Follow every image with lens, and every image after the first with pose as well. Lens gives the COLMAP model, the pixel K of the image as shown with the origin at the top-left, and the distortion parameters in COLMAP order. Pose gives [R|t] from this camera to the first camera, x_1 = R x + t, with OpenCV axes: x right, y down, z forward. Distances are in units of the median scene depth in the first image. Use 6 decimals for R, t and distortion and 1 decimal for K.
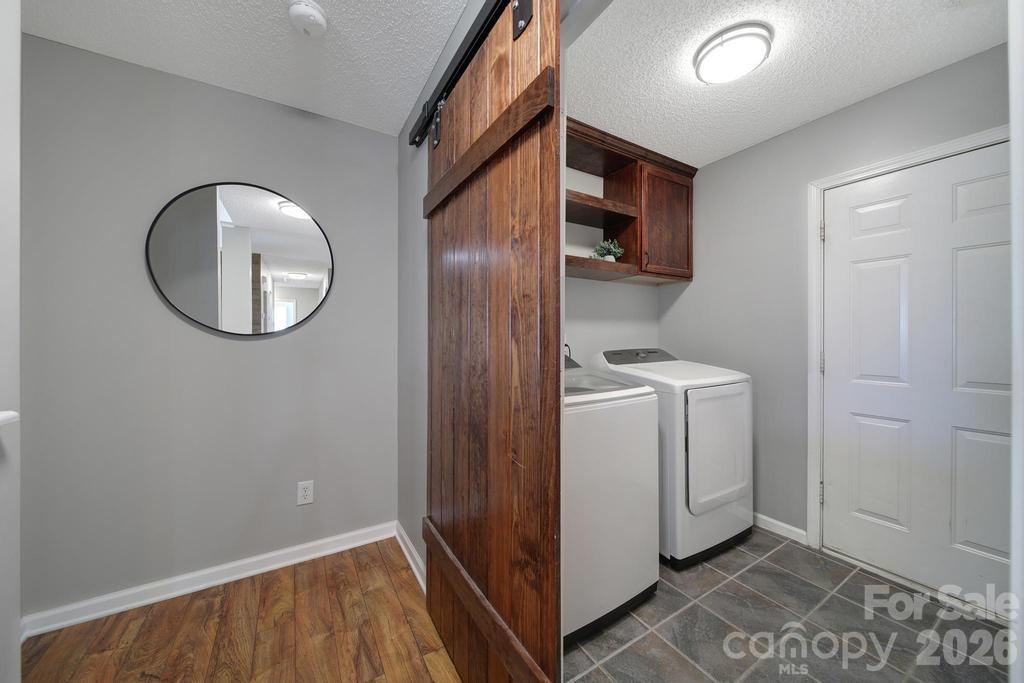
lens RADIAL K [[358.2, 0, 510.4], [0, 358.2, 335.6], [0, 0, 1]] dist [-0.003160, -0.000271]
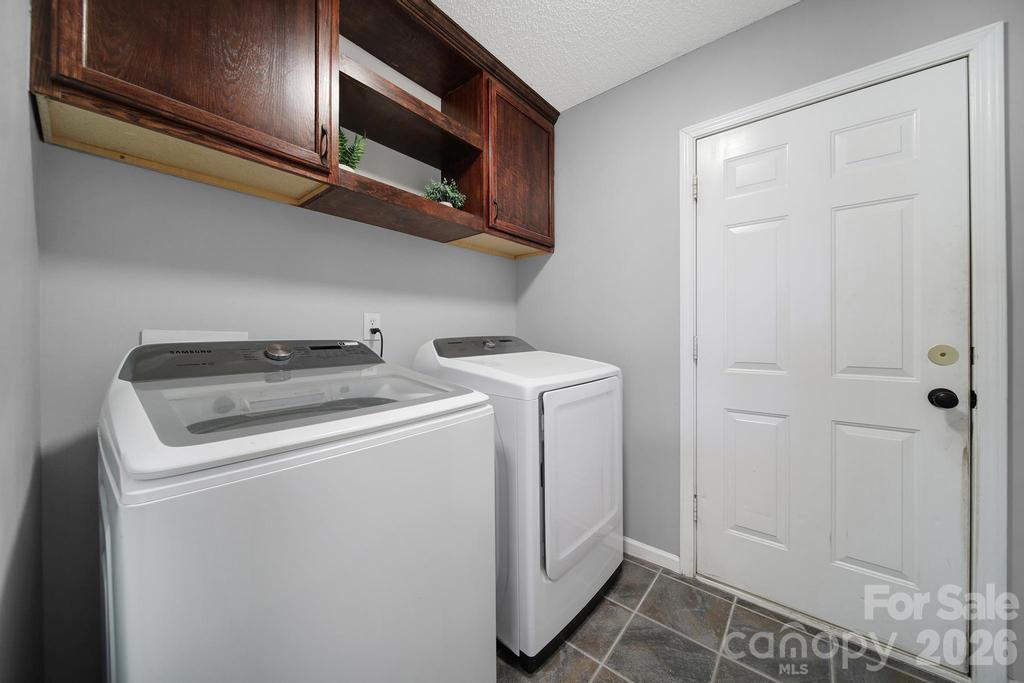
lens RADIAL K [[358.2, 0, 510.4], [0, 358.2, 335.6], [0, 0, 1]] dist [-0.003160, -0.000271]
pose [[0.944942, -0.003435, 0.327219, 0.192393], [0.002268, 0.999990, 0.003946, 0.038327], [-0.327230, -0.002987, 0.944940, 0.343446]]
